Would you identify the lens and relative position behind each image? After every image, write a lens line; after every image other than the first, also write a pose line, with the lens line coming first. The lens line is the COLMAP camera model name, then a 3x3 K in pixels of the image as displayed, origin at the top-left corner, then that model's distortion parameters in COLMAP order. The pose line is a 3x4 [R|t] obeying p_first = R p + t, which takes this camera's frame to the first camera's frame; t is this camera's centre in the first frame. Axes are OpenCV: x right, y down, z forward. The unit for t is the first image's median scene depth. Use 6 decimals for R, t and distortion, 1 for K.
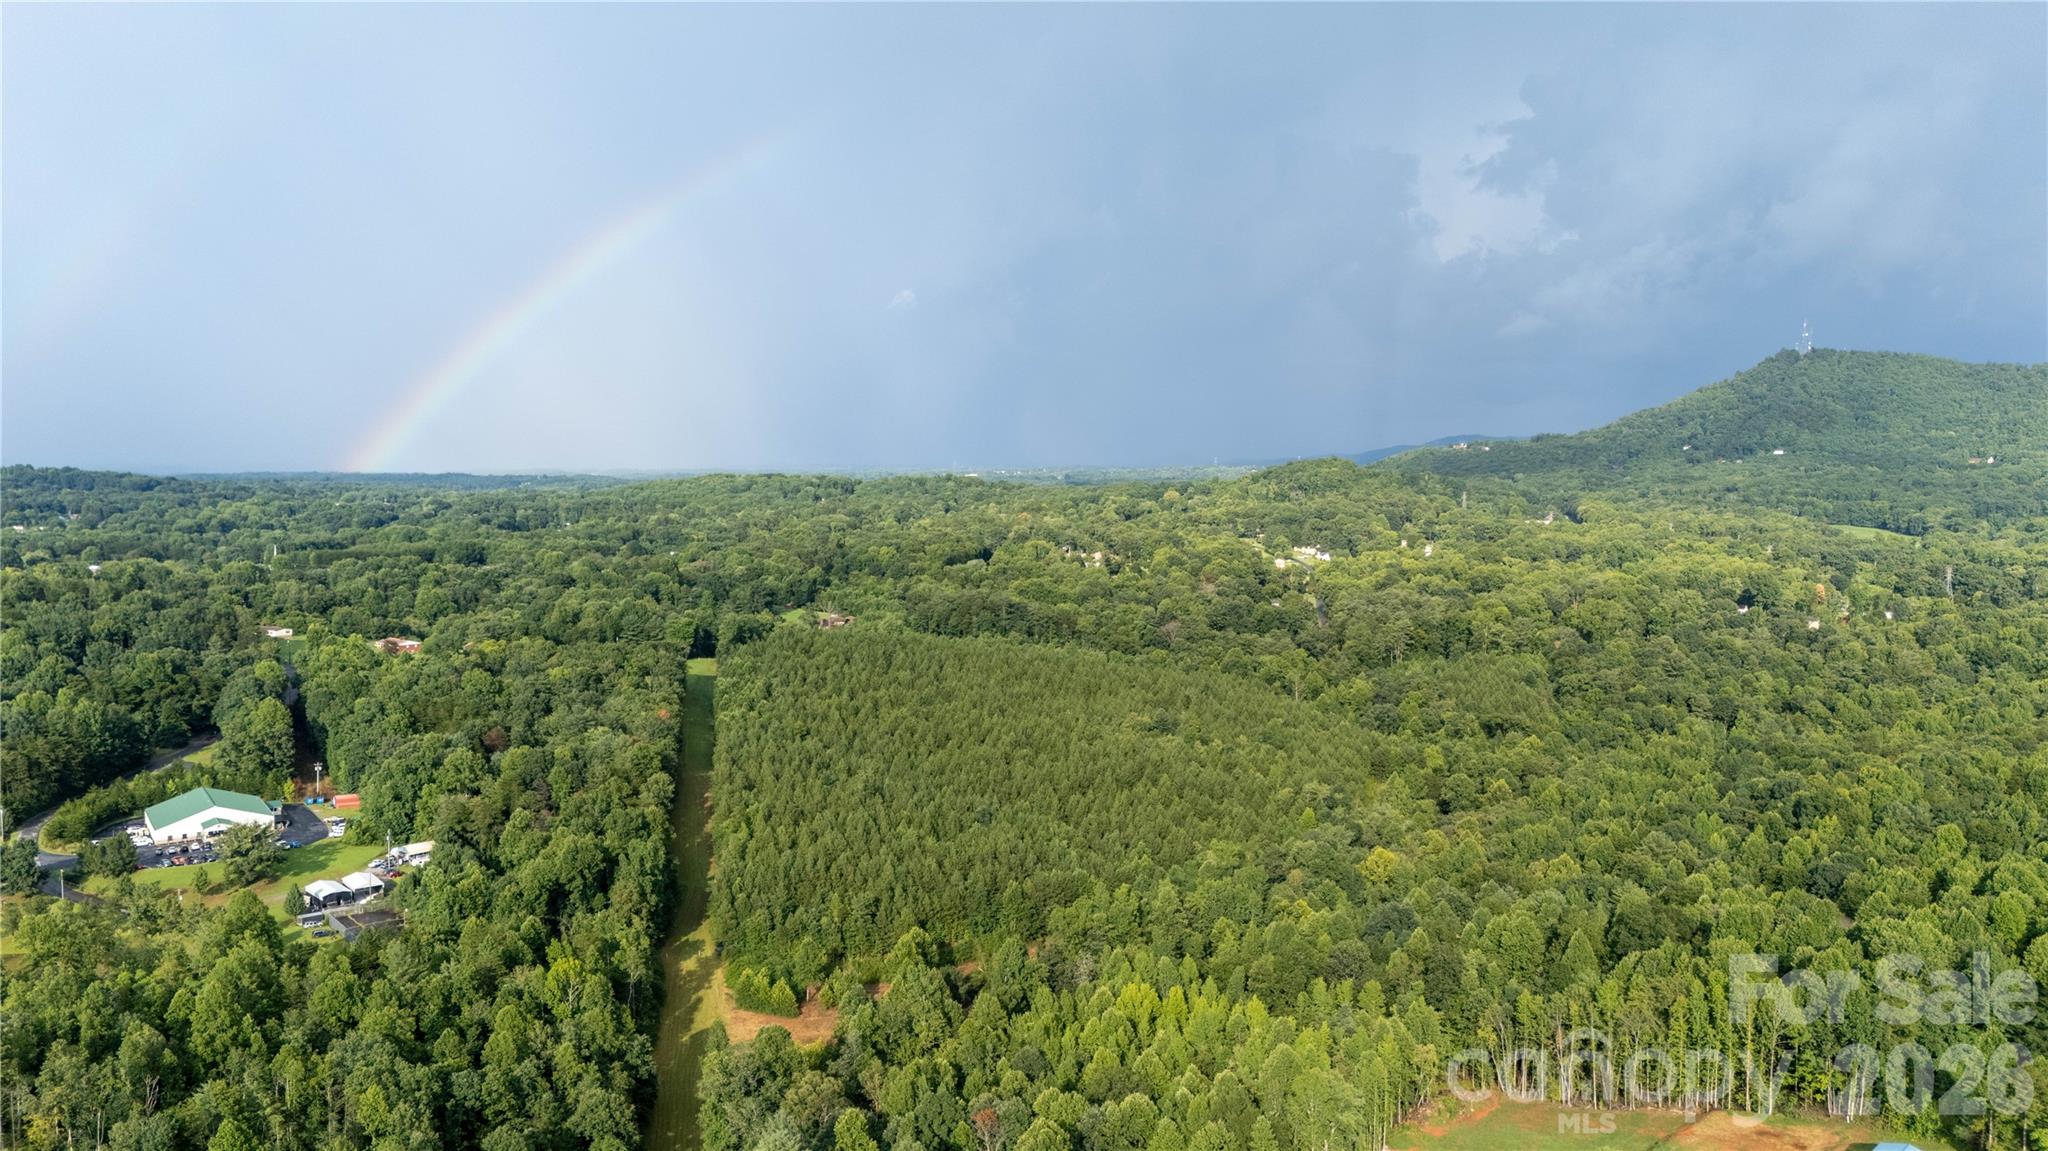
lens RADIAL K [[1490.0, 0, 1025.5], [0, 1490.0, 591.0], [0, 0, 1]] dist [0.071150, -0.044856]
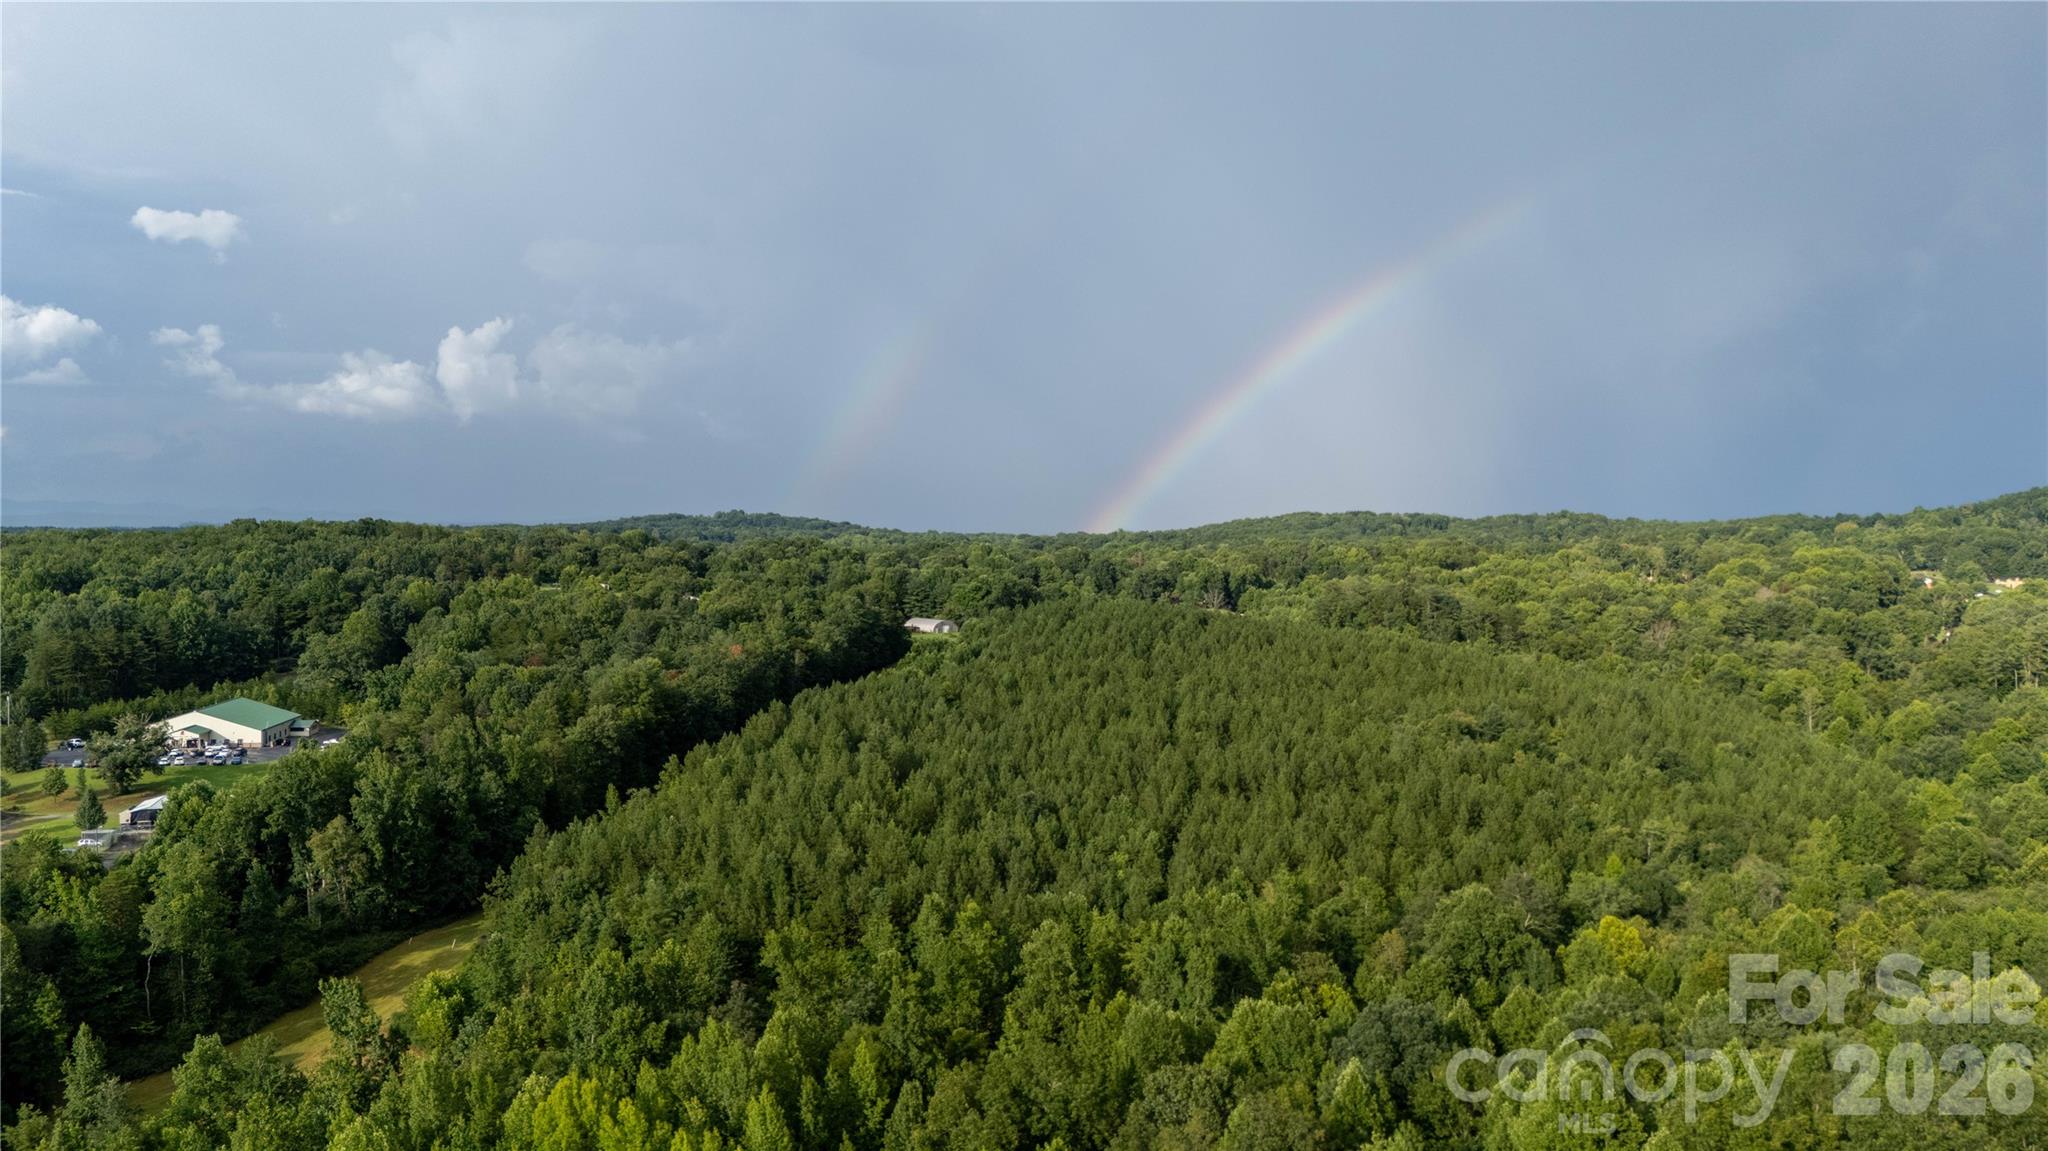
lens RADIAL K [[1490.0, 0, 1028.9], [0, 1490.0, 572.7], [0, 0, 1]] dist [0.071150, -0.044856]
pose [[0.898821, 0.020052, -0.437856, 0.169366], [-0.047782, 0.997482, -0.052405, 0.057170], [0.435703, 0.068024, 0.897516, 0.289535]]
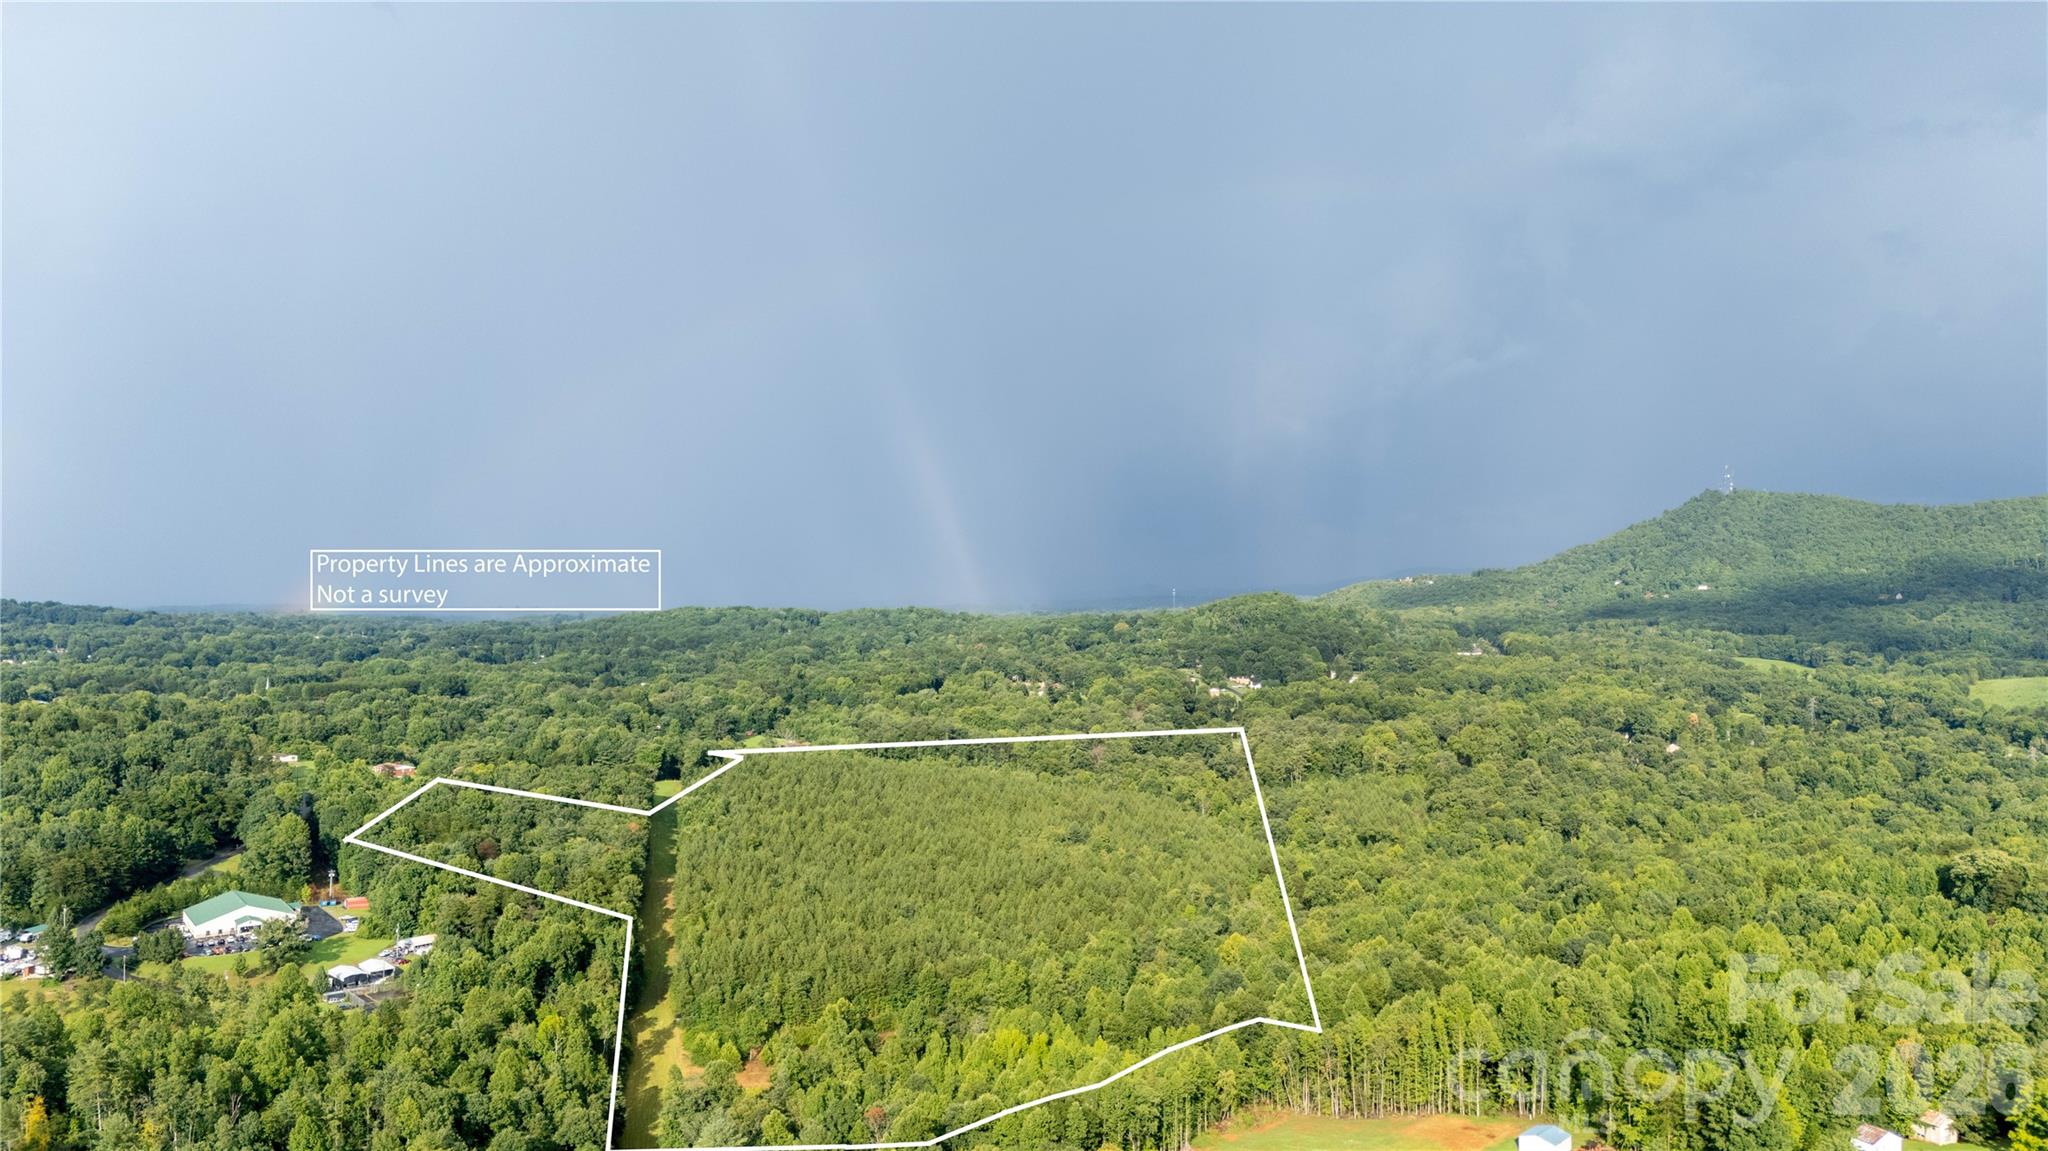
lens RADIAL K [[1490.0, 0, 1024.4], [0, 1490.0, 585.2], [0, 0, 1]] dist [0.071150, -0.044856]
pose [[0.999829, 0.000457, 0.018502, 0.028125], [0.001207, 0.995959, -0.089804, 0.001140], [-0.018468, 0.089811, 0.995788, -0.129560]]
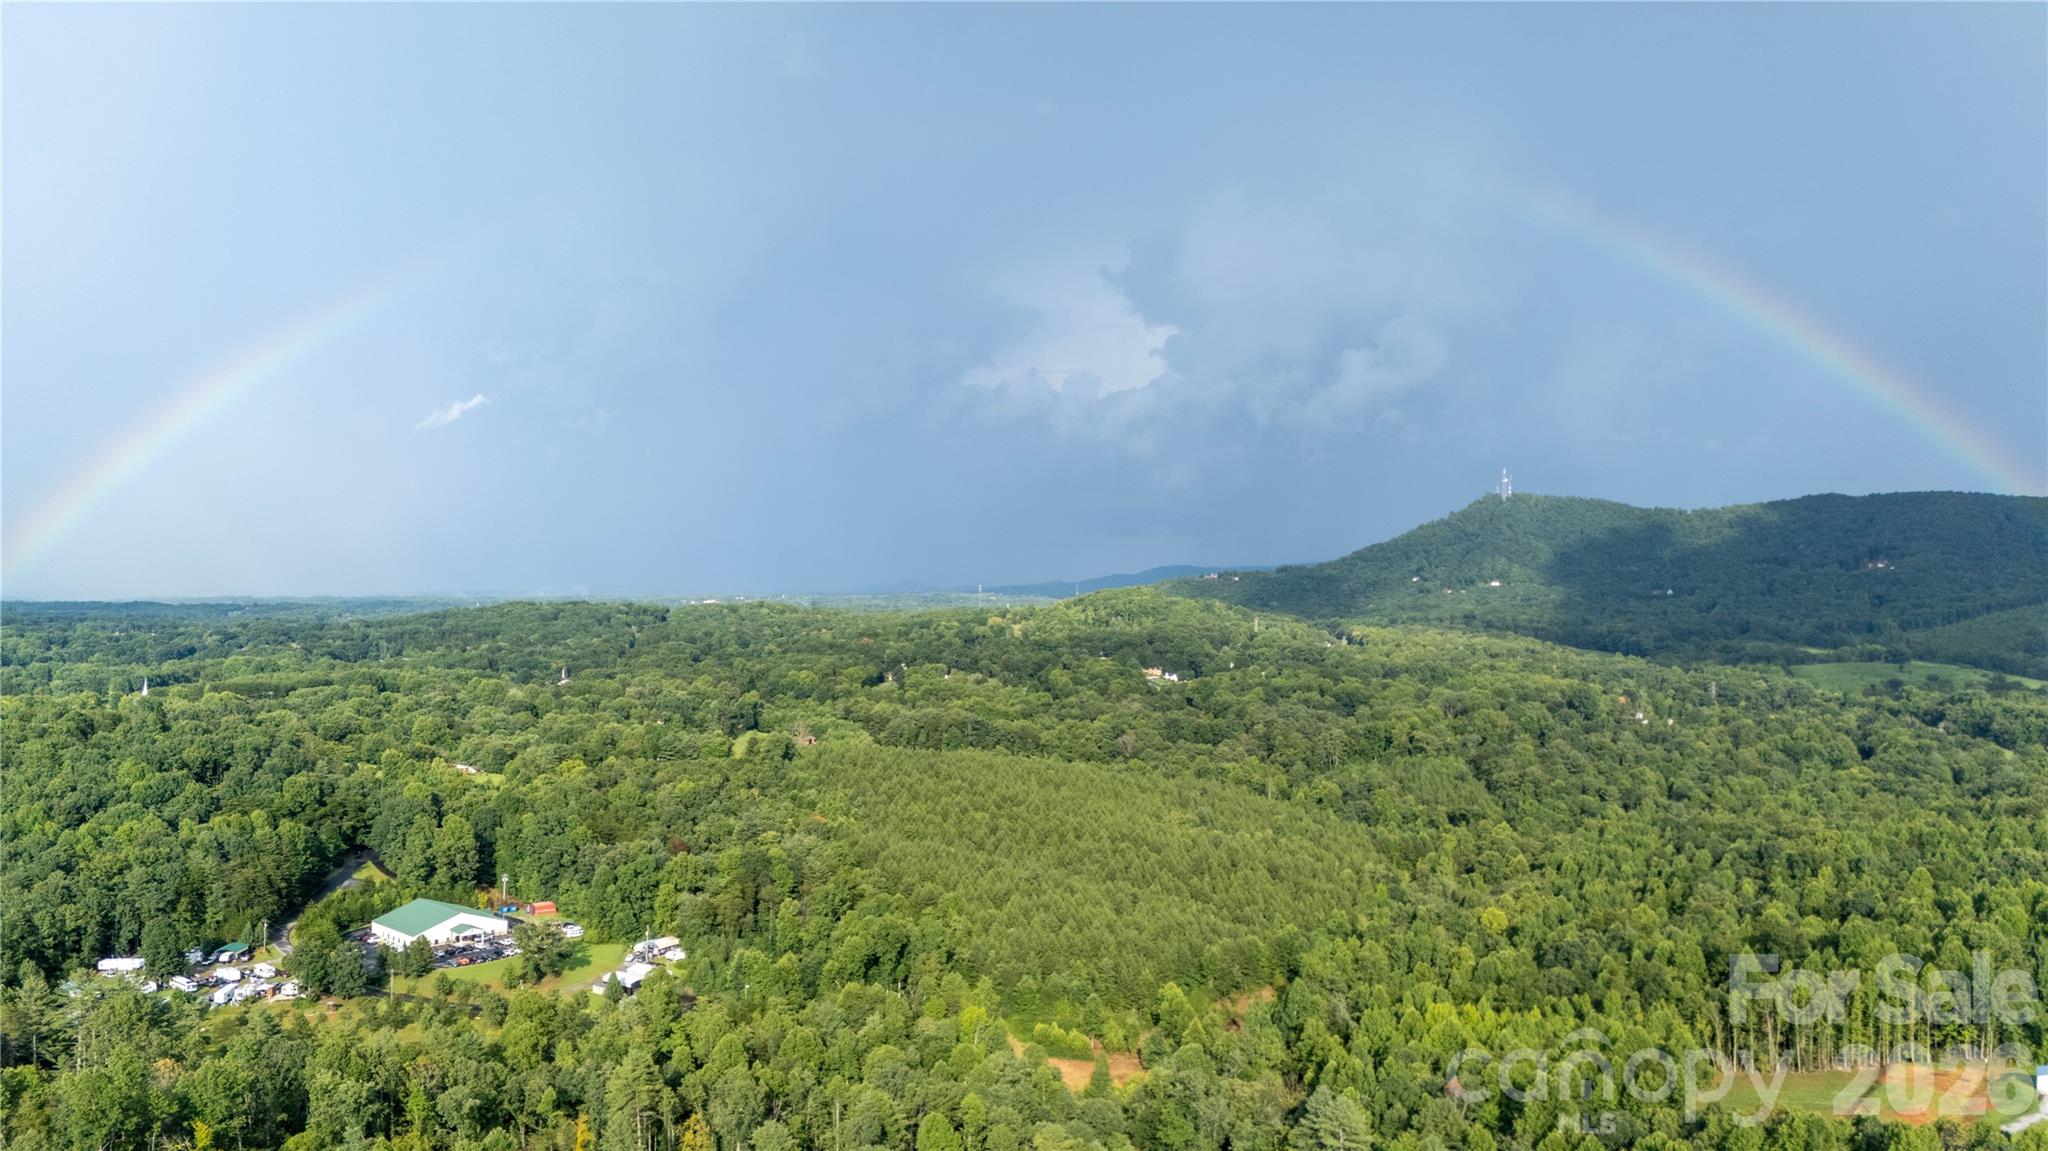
lens RADIAL K [[1490.0, 0, 1028.5], [0, 1490.0, 573.7], [0, 0, 1]] dist [0.071150, -0.044856]
pose [[0.980939, 0.003673, 0.194279, -0.229070], [0.015012, 0.995401, -0.094616, 0.006226], [-0.193733, 0.095729, 0.976373, -0.096197]]
